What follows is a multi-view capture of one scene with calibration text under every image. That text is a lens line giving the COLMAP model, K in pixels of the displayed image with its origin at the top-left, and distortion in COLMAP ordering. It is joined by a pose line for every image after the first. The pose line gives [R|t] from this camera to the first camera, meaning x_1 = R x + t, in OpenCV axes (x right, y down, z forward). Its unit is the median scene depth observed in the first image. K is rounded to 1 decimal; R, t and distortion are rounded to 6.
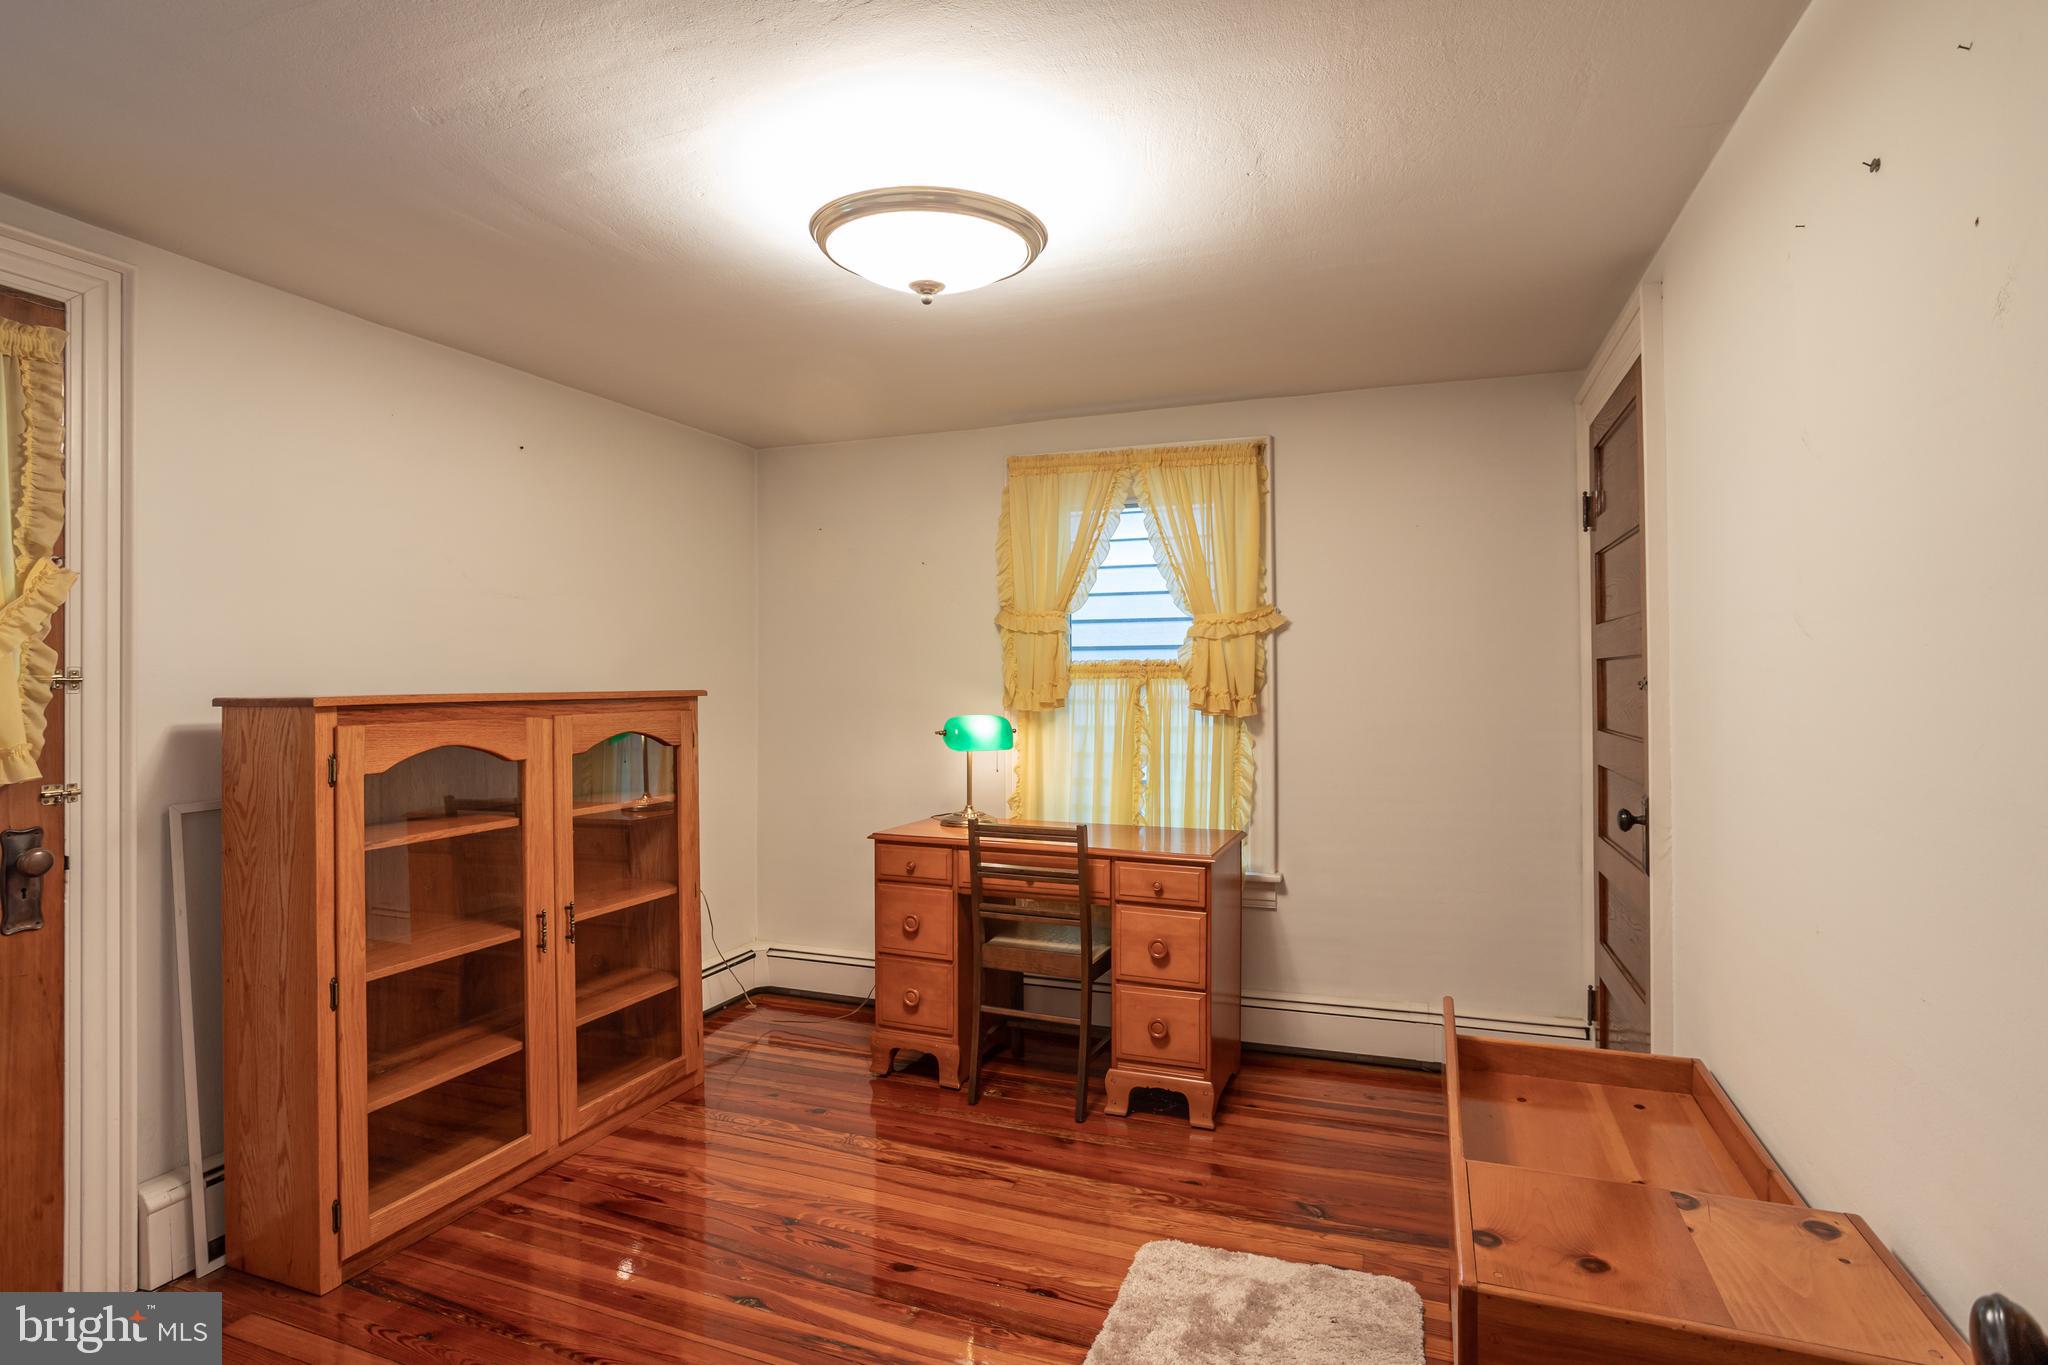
lens RADIAL K [[1041.1, 0, 1016.9], [0, 1041.1, 669.2], [0, 0, 1]] dist [-0.044675, 0.023259]
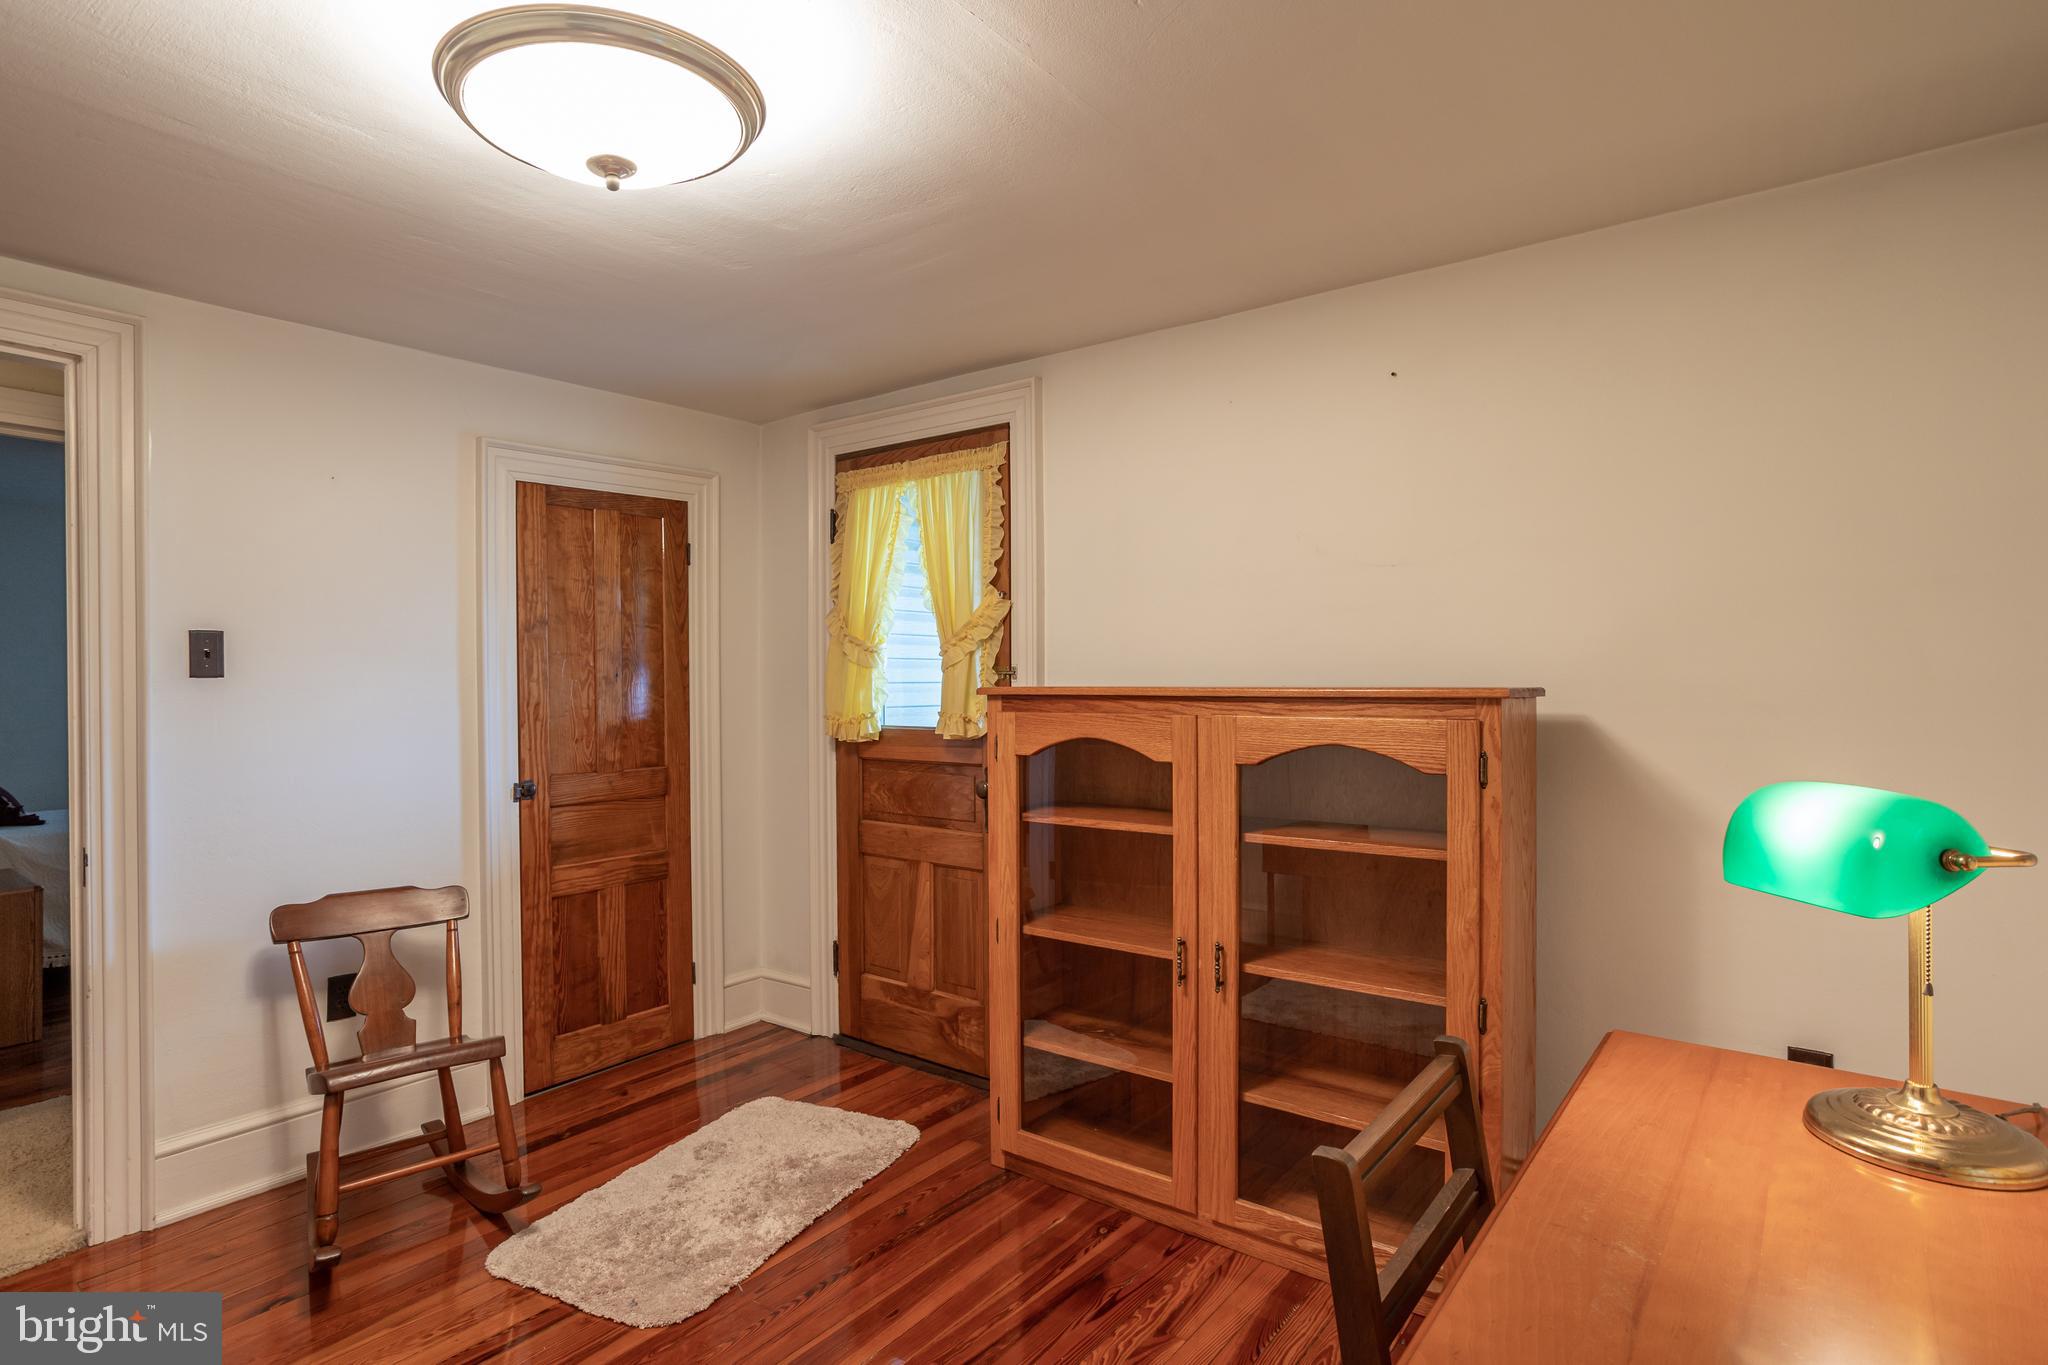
lens RADIAL K [[1041.1, 0, 1033.3], [0, 1041.1, 681.7], [0, 0, 1]] dist [-0.044675, 0.023259]
pose [[-0.268502, 0.013251, -0.963188, 0.407545], [0.017927, 0.999801, 0.008757, 0.007885], [0.963112, -0.014916, -0.268687, 1.096914]]
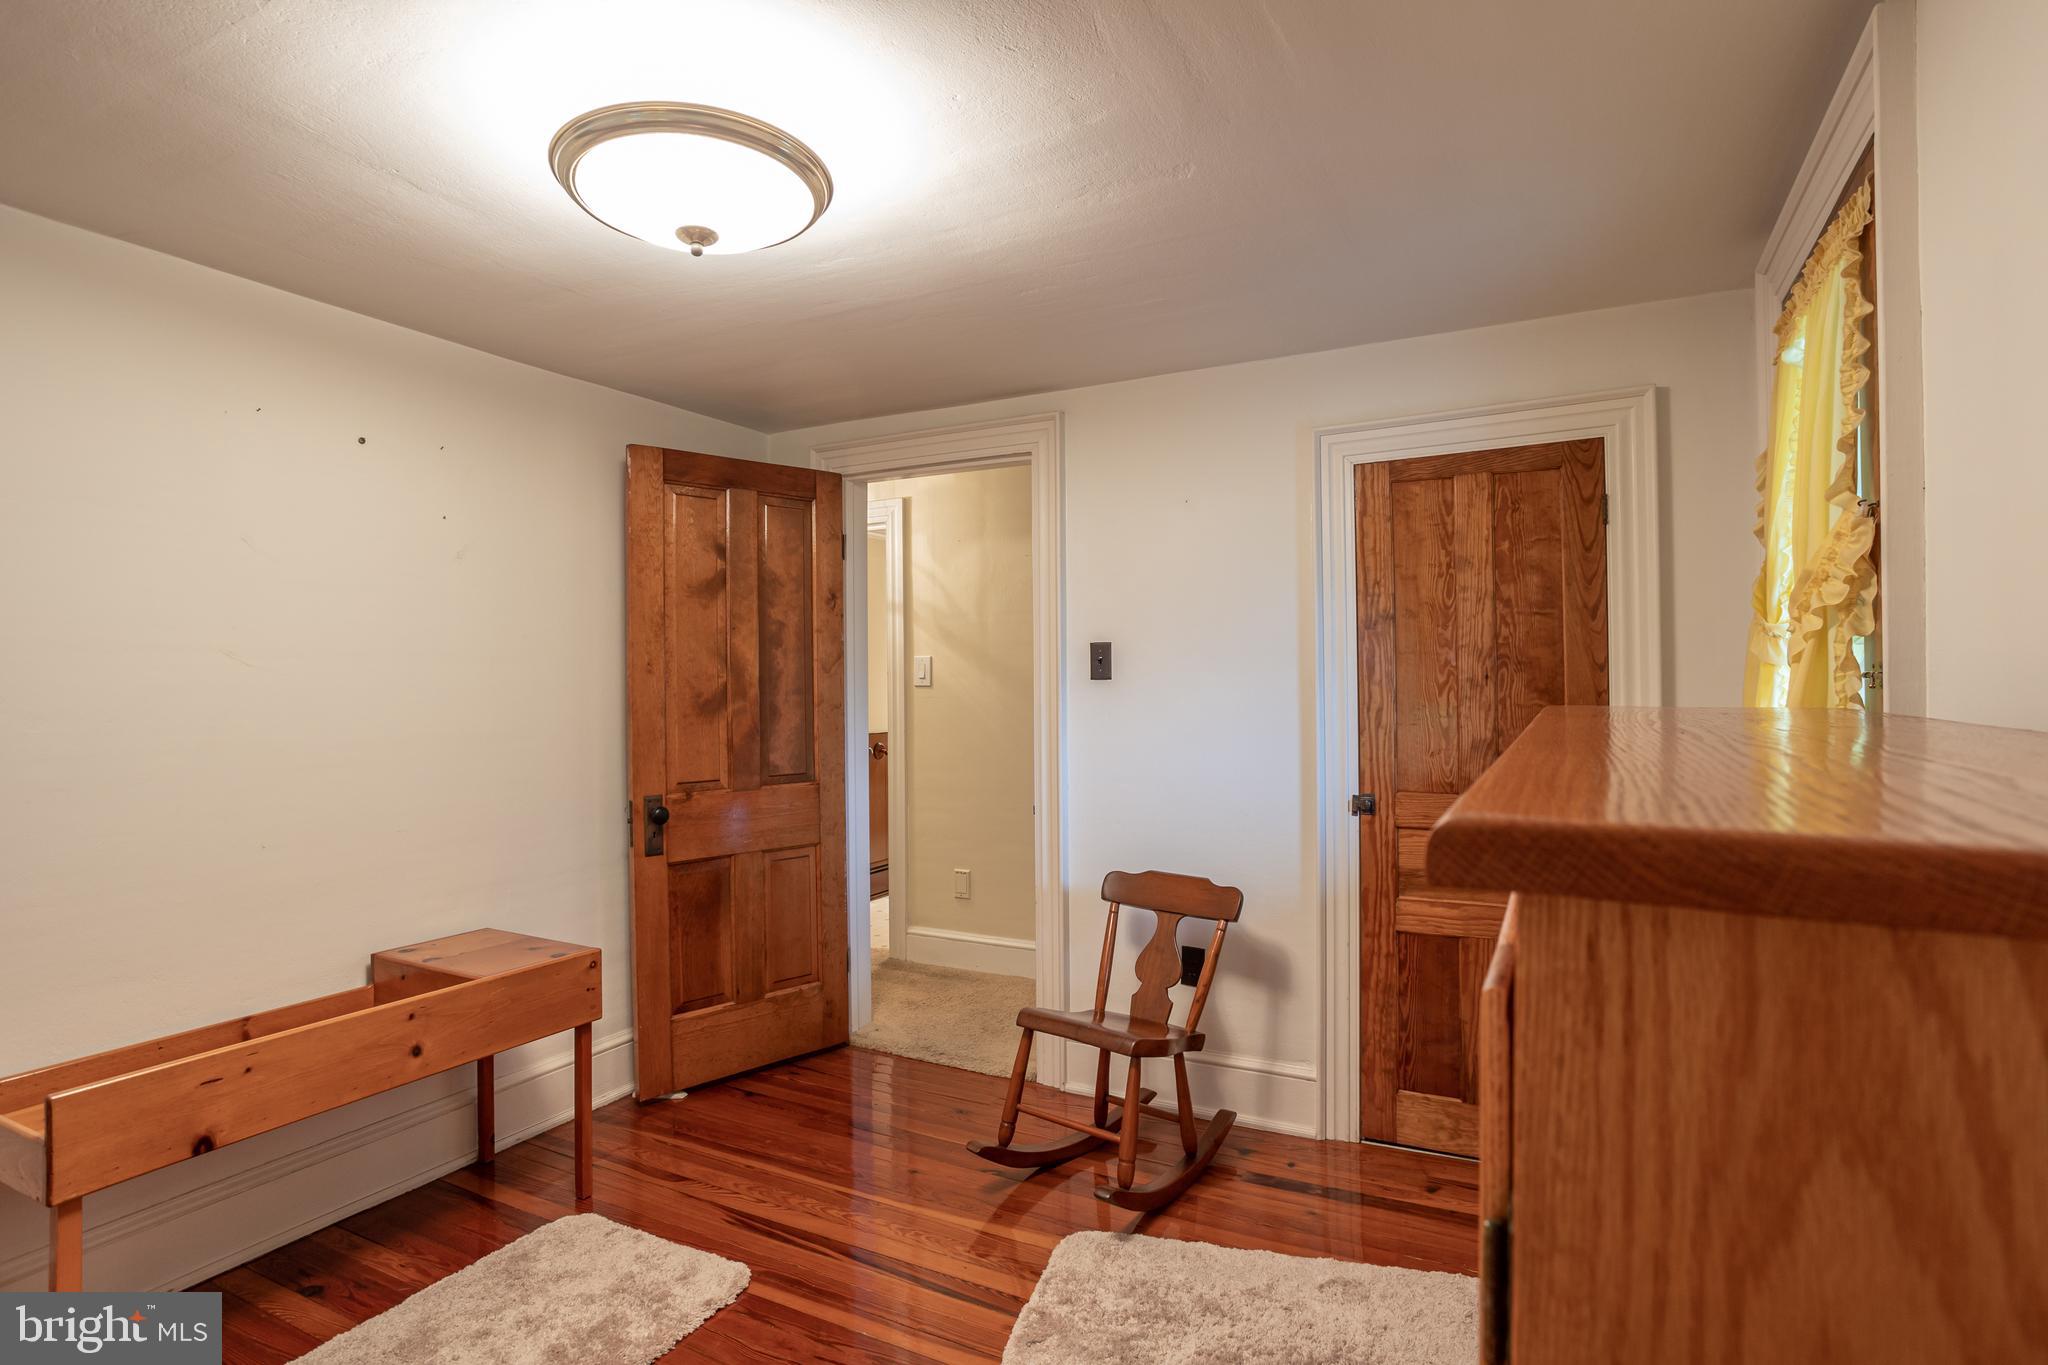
lens RADIAL K [[1041.1, 0, 1020.0], [0, 1041.1, 677.8], [0, 0, 1]] dist [-0.044675, 0.023259]
pose [[-0.993531, 0.010762, 0.113054, -0.345266], [0.009338, 0.999870, -0.013114, 0.011923], [-0.113180, -0.011974, -0.993502, 1.329068]]
